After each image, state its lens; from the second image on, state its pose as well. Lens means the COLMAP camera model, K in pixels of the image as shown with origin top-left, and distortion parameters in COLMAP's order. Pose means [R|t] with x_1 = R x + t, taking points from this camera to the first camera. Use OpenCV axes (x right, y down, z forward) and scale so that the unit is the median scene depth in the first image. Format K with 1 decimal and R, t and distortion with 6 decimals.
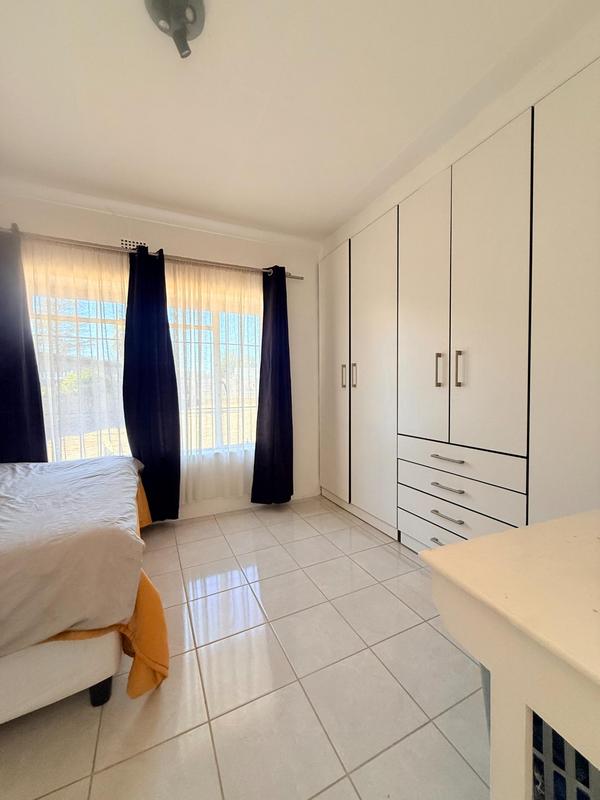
lens RADIAL K [[318.4, 0, 301.1], [0, 318.4, 398.6], [0, 0, 1]] dist [-0.001608, 0.000013]
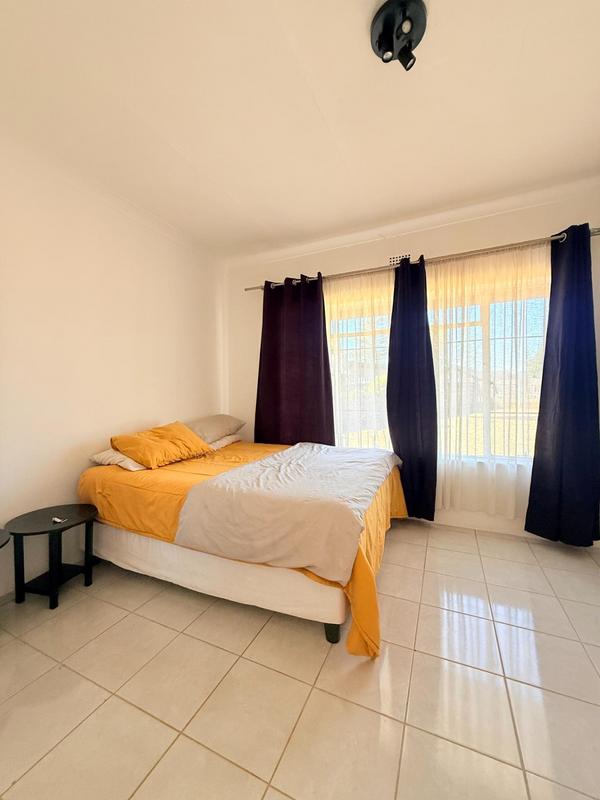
lens RADIAL K [[318.4, 0, 300.2], [0, 318.4, 399.0], [0, 0, 1]] dist [-0.001608, 0.000013]
pose [[0.636343, 0.021660, -0.771102, 0.108516], [-0.025176, 0.999656, 0.007304, -0.000571], [0.770996, 0.014765, 0.636669, 0.042176]]
